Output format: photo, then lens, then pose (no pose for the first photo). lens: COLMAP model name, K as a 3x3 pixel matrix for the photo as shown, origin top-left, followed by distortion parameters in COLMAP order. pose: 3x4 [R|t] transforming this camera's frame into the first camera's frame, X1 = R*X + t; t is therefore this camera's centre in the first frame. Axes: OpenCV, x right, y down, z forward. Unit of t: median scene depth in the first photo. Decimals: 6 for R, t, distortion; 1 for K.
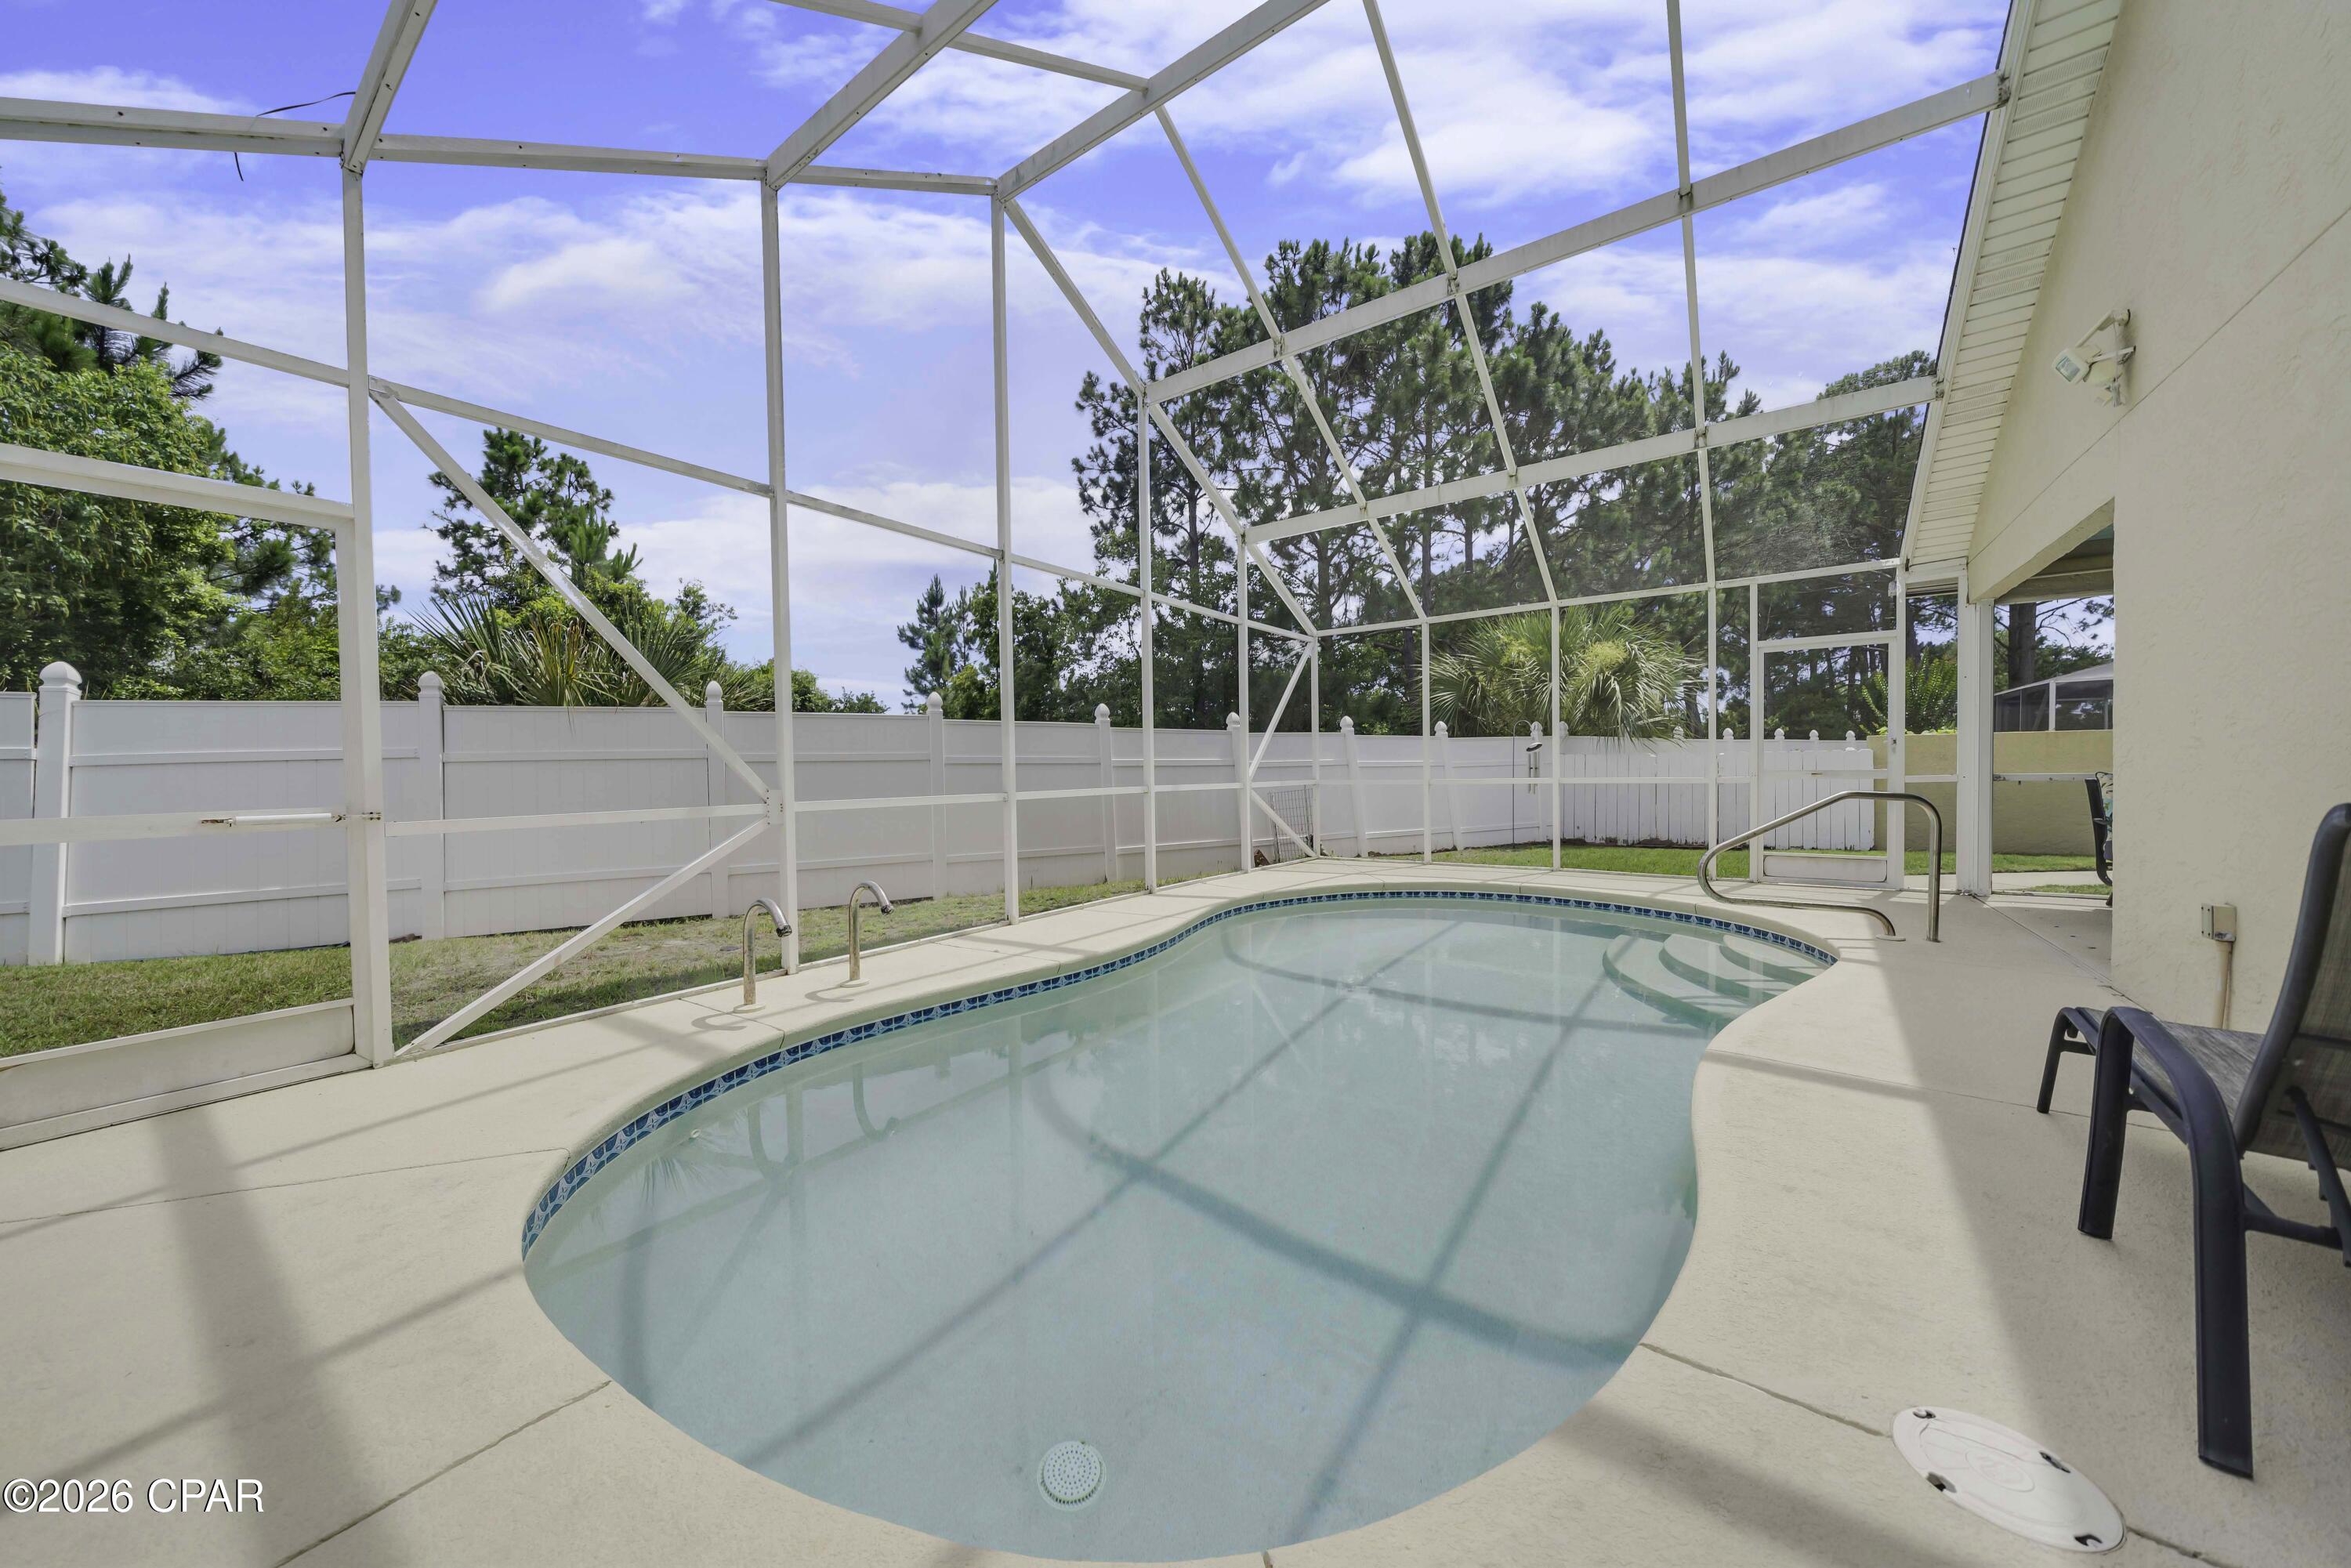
lens RADIAL K [[796.3, 0, 1163.3], [0, 796.3, 779.0], [0, 0, 1]] dist [-0.001592, -0.000012]
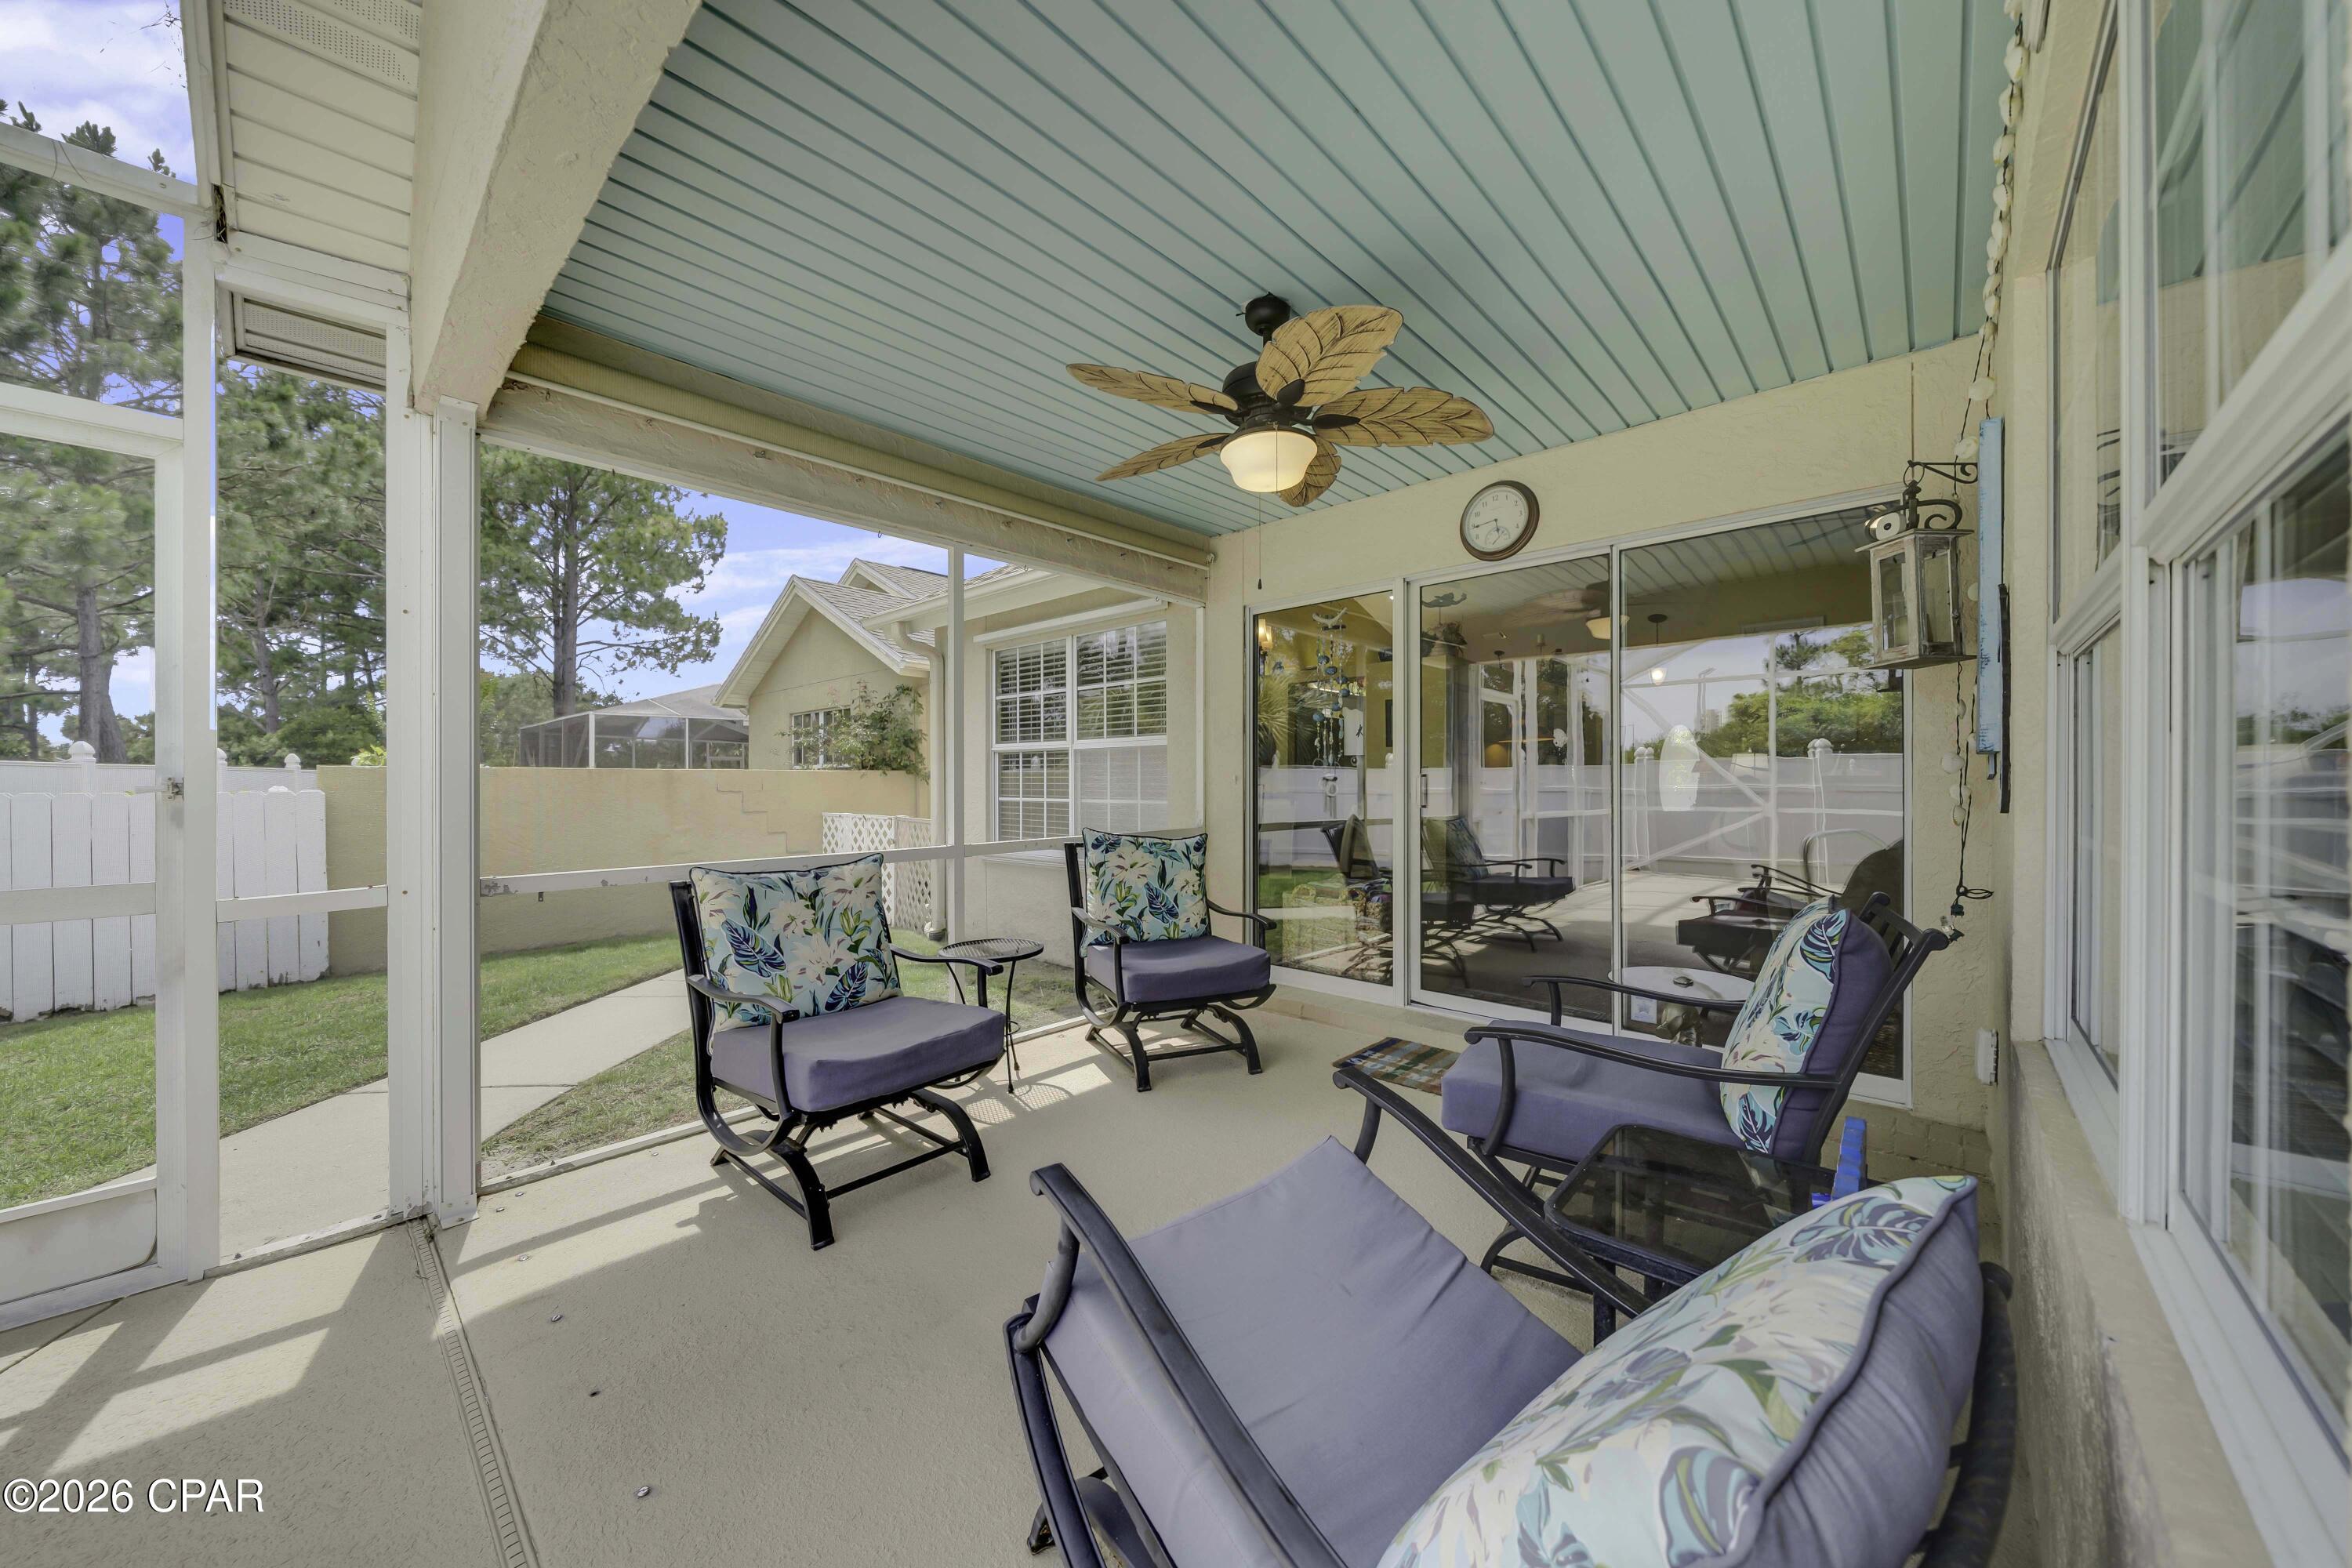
lens RADIAL K [[824.0, 0, 1175.7], [0, 824.0, 788.9], [0, 0, 1]] dist [0.000163, 0.000008]
pose [[0.111815, 0.005442, 0.993714, 0.133763], [0.020576, 0.999758, -0.007790, -0.007154], [-0.993516, 0.021317, 0.111676, 0.121372]]
